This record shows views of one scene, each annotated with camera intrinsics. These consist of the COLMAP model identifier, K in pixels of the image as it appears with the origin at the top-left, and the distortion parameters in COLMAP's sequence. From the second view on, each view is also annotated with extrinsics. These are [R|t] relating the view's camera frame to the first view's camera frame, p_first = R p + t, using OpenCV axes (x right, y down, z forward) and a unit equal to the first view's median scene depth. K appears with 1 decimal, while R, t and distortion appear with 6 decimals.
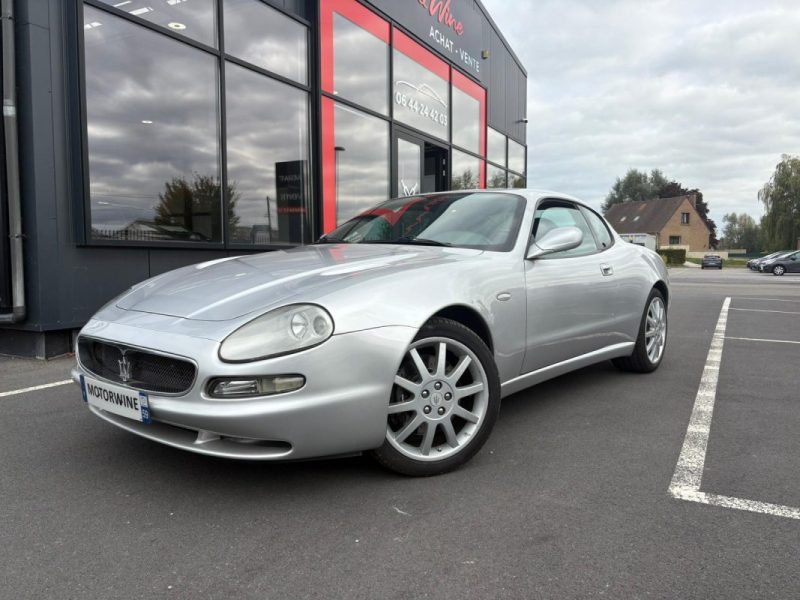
lens RADIAL K [[606.1, 0, 408.3], [0, 606.1, 308.3], [0, 0, 1]] dist [0.036521, -0.034247]
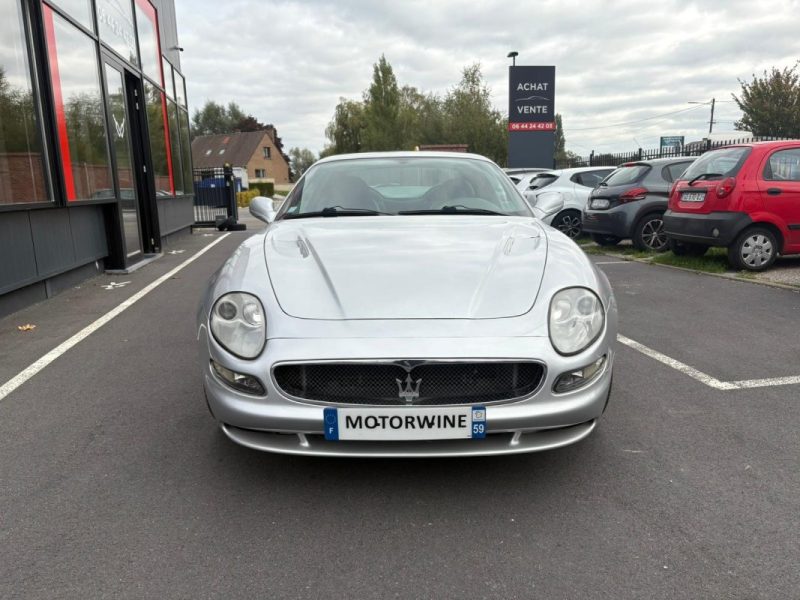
lens RADIAL K [[606.1, 0, 399.0], [0, 606.1, 301.1], [0, 0, 1]] dist [0.036521, -0.034247]
pose [[0.782788, -0.135874, 0.607274, -0.713284], [0.075544, 0.989403, 0.123995, -0.094445], [-0.617686, -0.051186, 0.784757, 0.246669]]
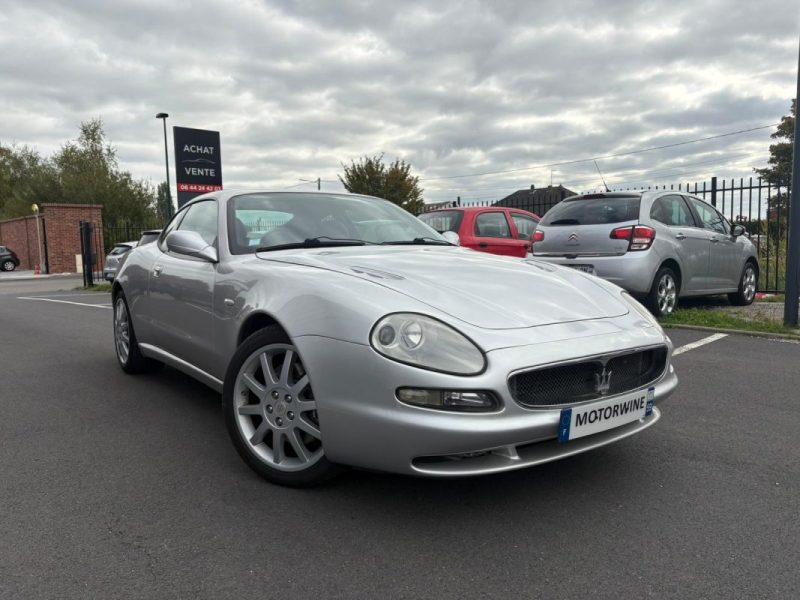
lens RADIAL K [[606.1, 0, 398.9], [0, 606.1, 304.1], [0, 0, 1]] dist [0.036521, -0.034247]
pose [[0.267919, -0.099823, 0.958256, -1.048069], [0.100401, 0.992095, 0.075277, -0.088279], [-0.958196, 0.076042, 0.275823, 0.751370]]
